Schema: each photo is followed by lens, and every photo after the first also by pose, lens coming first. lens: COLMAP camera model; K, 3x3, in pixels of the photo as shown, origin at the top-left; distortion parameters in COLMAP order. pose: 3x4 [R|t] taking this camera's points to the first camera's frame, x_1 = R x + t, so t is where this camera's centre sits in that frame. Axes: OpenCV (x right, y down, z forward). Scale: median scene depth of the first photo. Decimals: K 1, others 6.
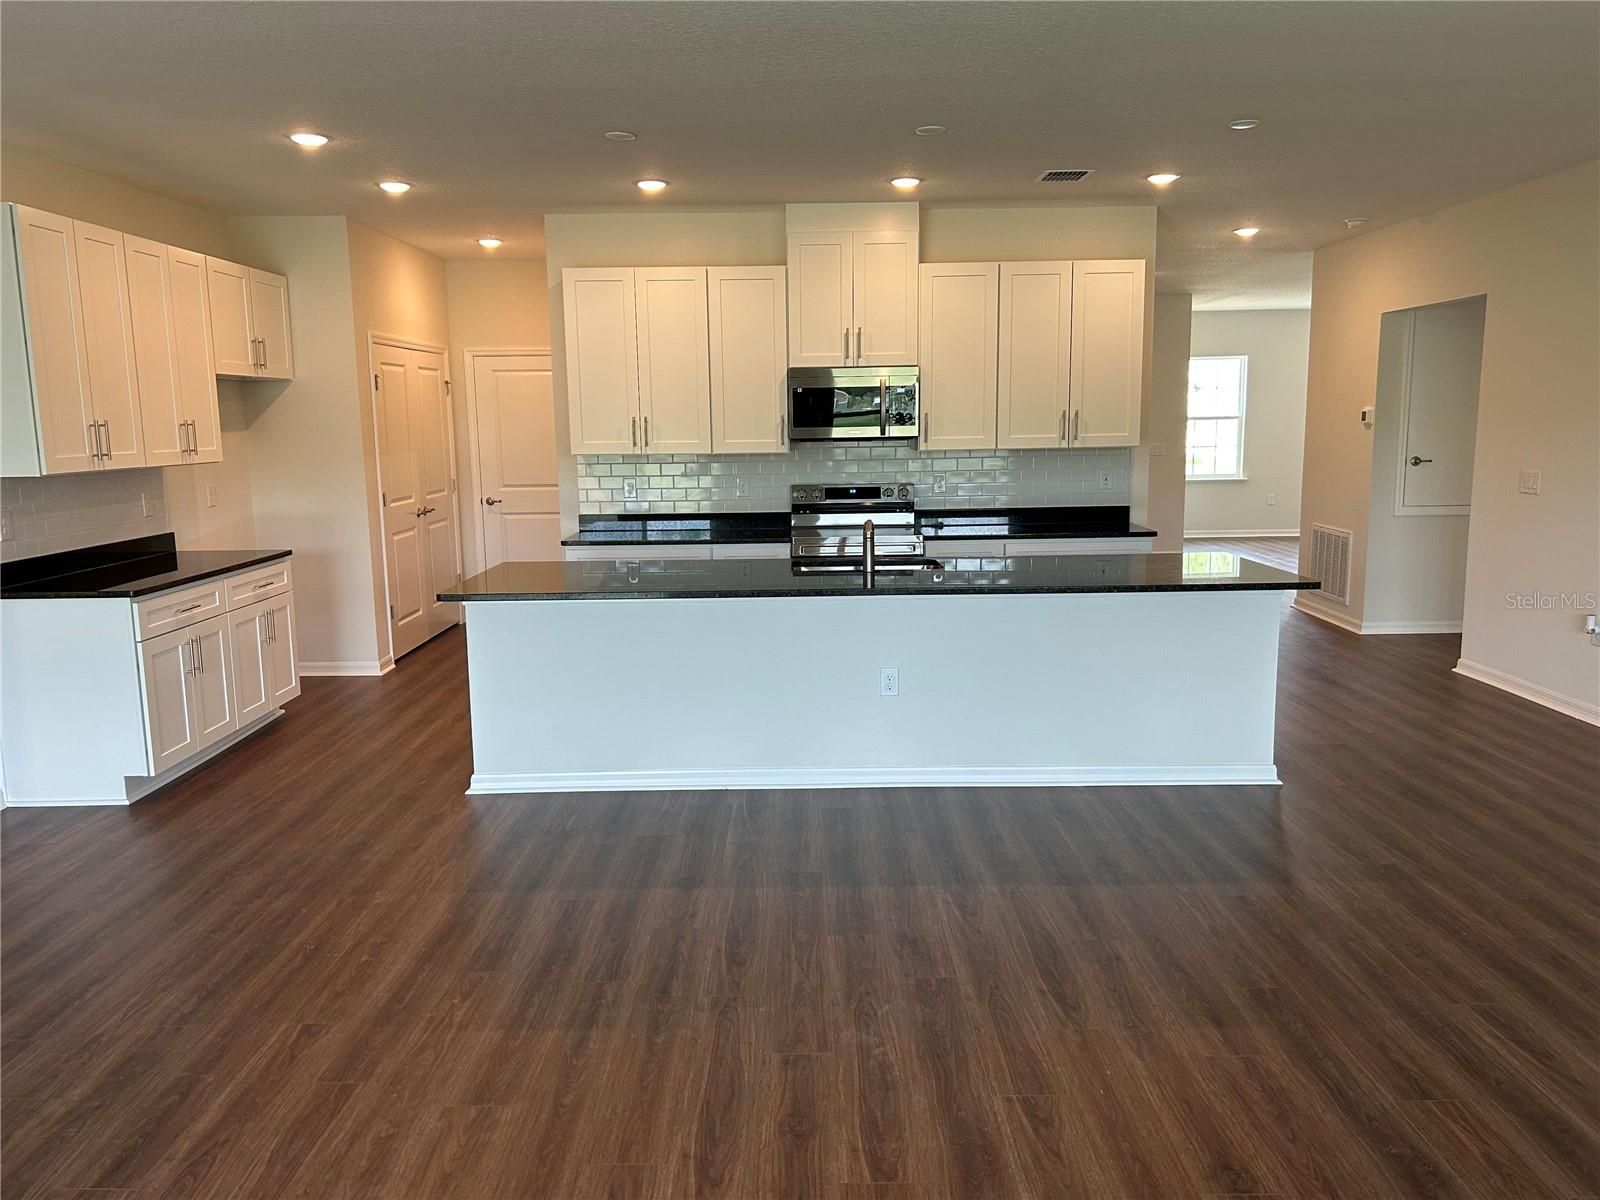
lens RADIAL K [[1210.6, 0, 803.1], [0, 1210.6, 599.3], [0, 0, 1]] dist [0.030825, -0.006615]
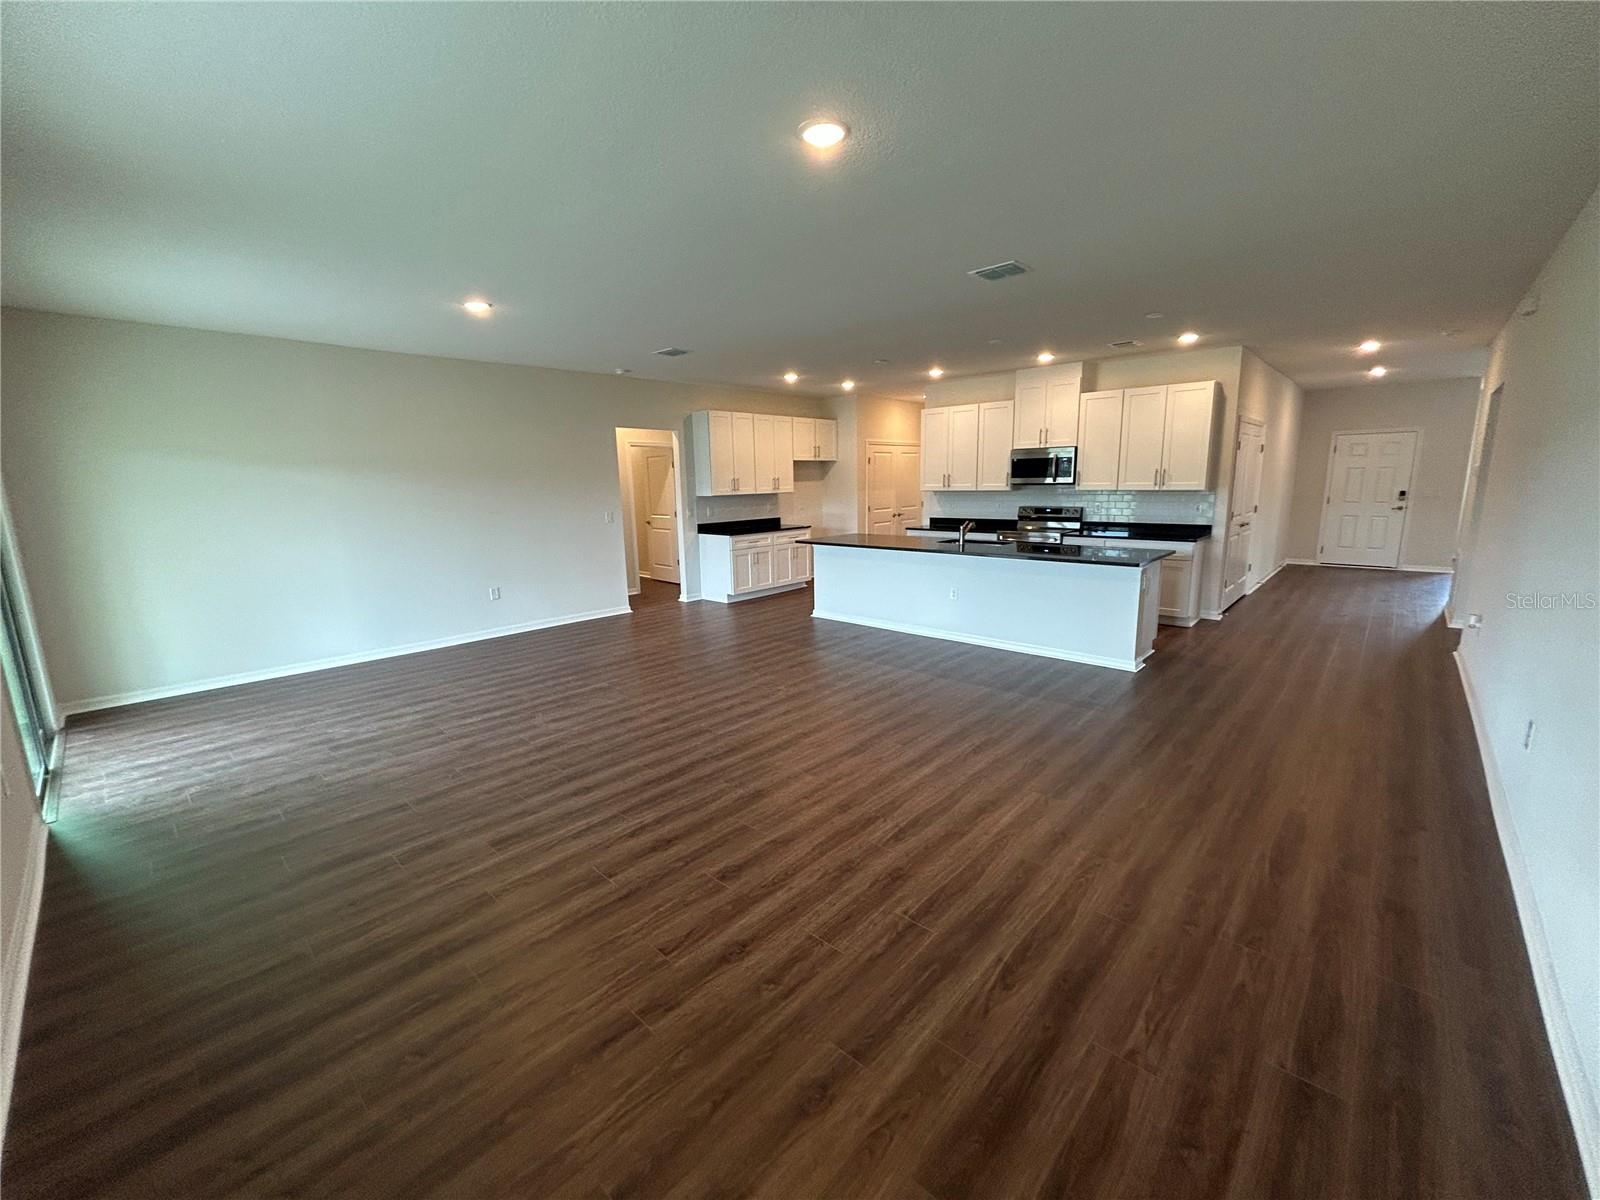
lens RADIAL K [[649.3, 0, 799.3], [0, 649.3, 599.2], [0, 0, 1]] dist [-0.010128, -0.000206]
pose [[0.732203, 0.122952, -0.669896, 0.492225], [-0.089085, 0.992410, 0.084775, 0.001551], [0.675235, -0.002395, 0.737599, -0.063927]]
